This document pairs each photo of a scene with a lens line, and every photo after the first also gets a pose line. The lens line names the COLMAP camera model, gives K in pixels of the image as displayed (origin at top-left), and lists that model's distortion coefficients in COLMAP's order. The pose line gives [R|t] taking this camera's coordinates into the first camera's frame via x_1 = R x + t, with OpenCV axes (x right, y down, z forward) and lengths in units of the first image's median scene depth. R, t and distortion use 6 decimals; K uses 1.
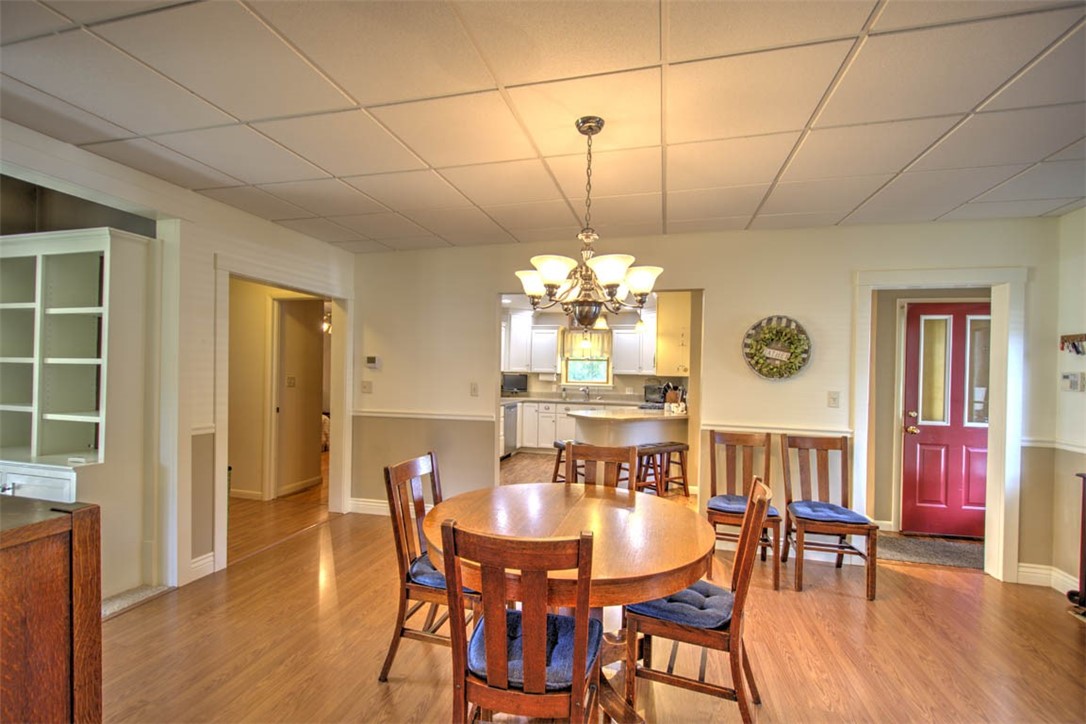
lens RADIAL K [[467.8, 0, 541.3], [0, 467.8, 370.6], [0, 0, 1]] dist [0.002000, -0.000394]
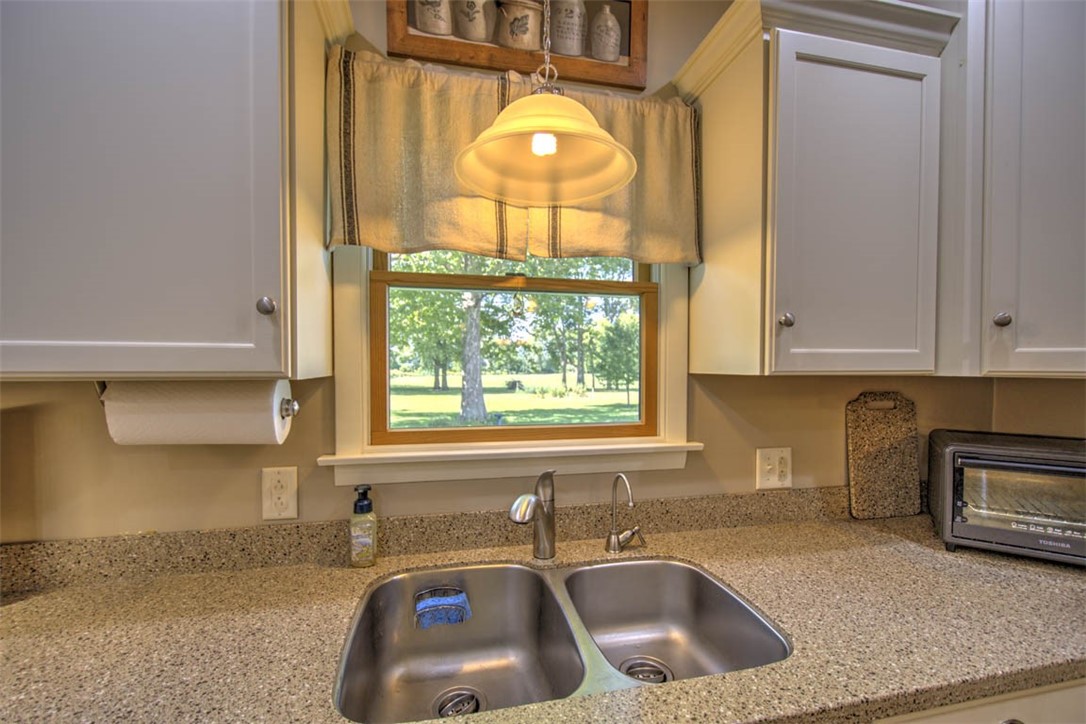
lens RADIAL K [[467.8, 0, 544.2], [0, 467.8, 384.4], [0, 0, 1]] dist [0.002000, -0.000394]
pose [[0.885994, -0.035847, 0.462309, 0.034396], [0.019778, 0.999021, 0.039560, 0.003778], [-0.463274, -0.025906, 0.885836, 0.872791]]
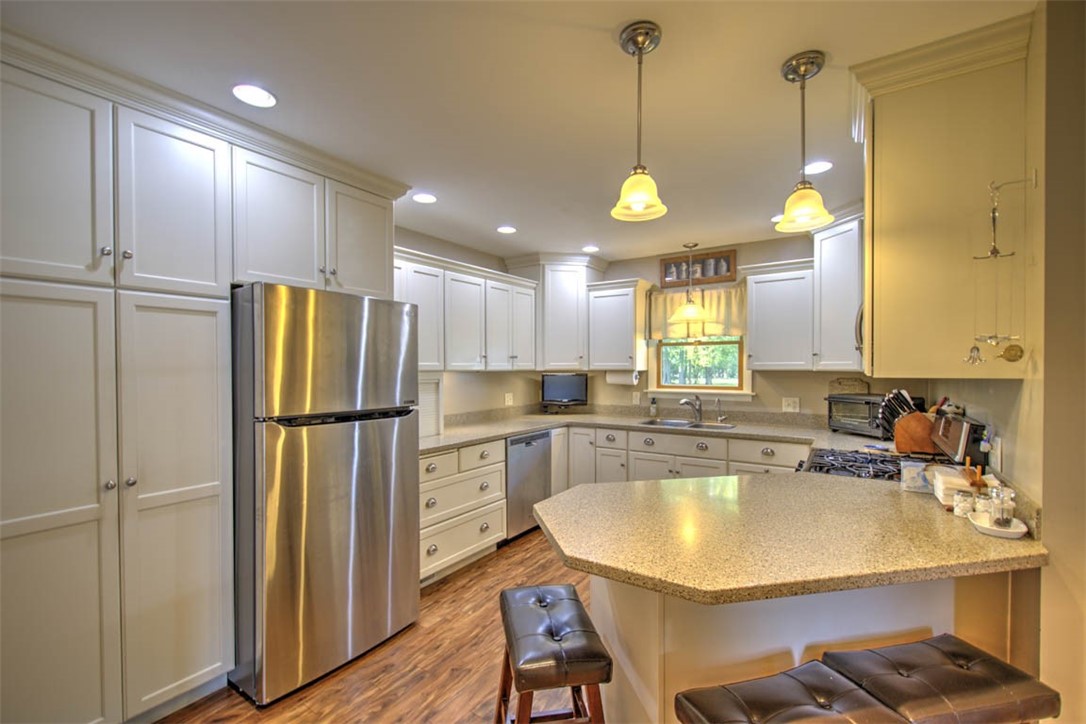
lens RADIAL K [[467.8, 0, 541.5], [0, 467.8, 363.8], [0, 0, 1]] dist [0.002000, -0.000394]
pose [[0.942897, -0.025905, -0.332074, 0.107268], [0.022439, 0.999646, -0.014267, 0.003027], [0.332326, 0.006001, 0.943145, 0.466231]]
